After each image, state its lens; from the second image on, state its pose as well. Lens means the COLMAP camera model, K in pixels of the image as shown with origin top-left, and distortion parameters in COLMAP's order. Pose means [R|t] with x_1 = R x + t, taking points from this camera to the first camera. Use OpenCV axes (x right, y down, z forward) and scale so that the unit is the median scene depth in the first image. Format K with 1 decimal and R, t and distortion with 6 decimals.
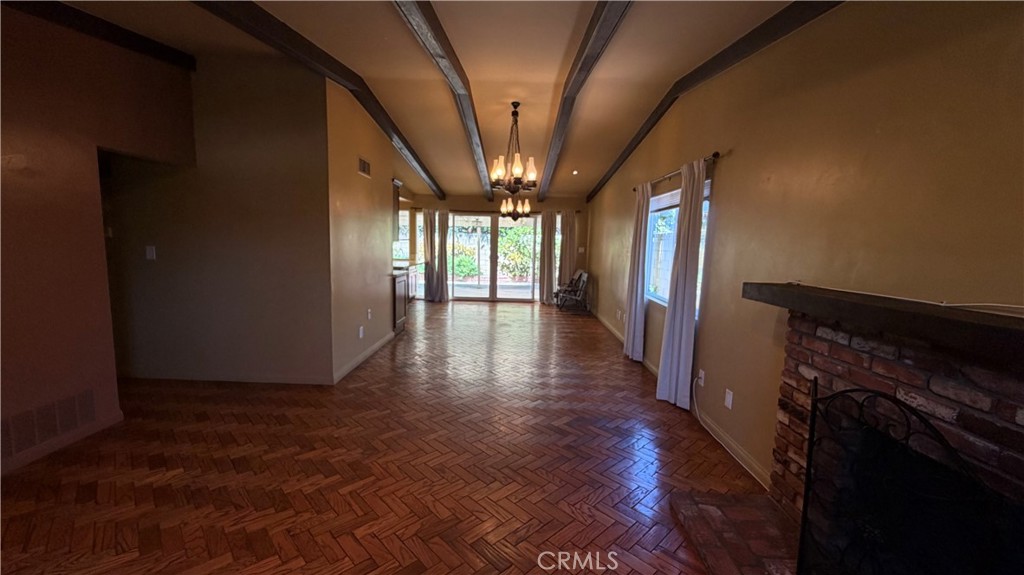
lens RADIAL K [[404.9, 0, 513.6], [0, 404.9, 291.6], [0, 0, 1]] dist [0.002650, -0.000271]
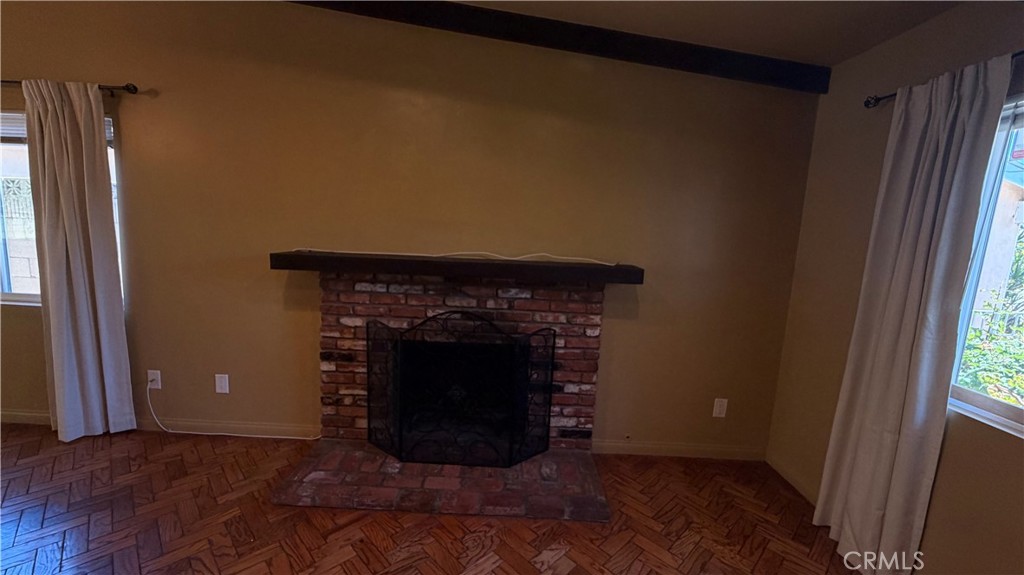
lens RADIAL K [[404.9, 0, 512.1], [0, 404.9, 287.9], [0, 0, 1]] dist [0.002650, -0.000271]
pose [[0.006666, -0.171617, 0.985141, -0.465765], [0.075522, 0.982436, 0.170634, -0.073425], [-0.997122, 0.073262, 0.019509, 0.467998]]
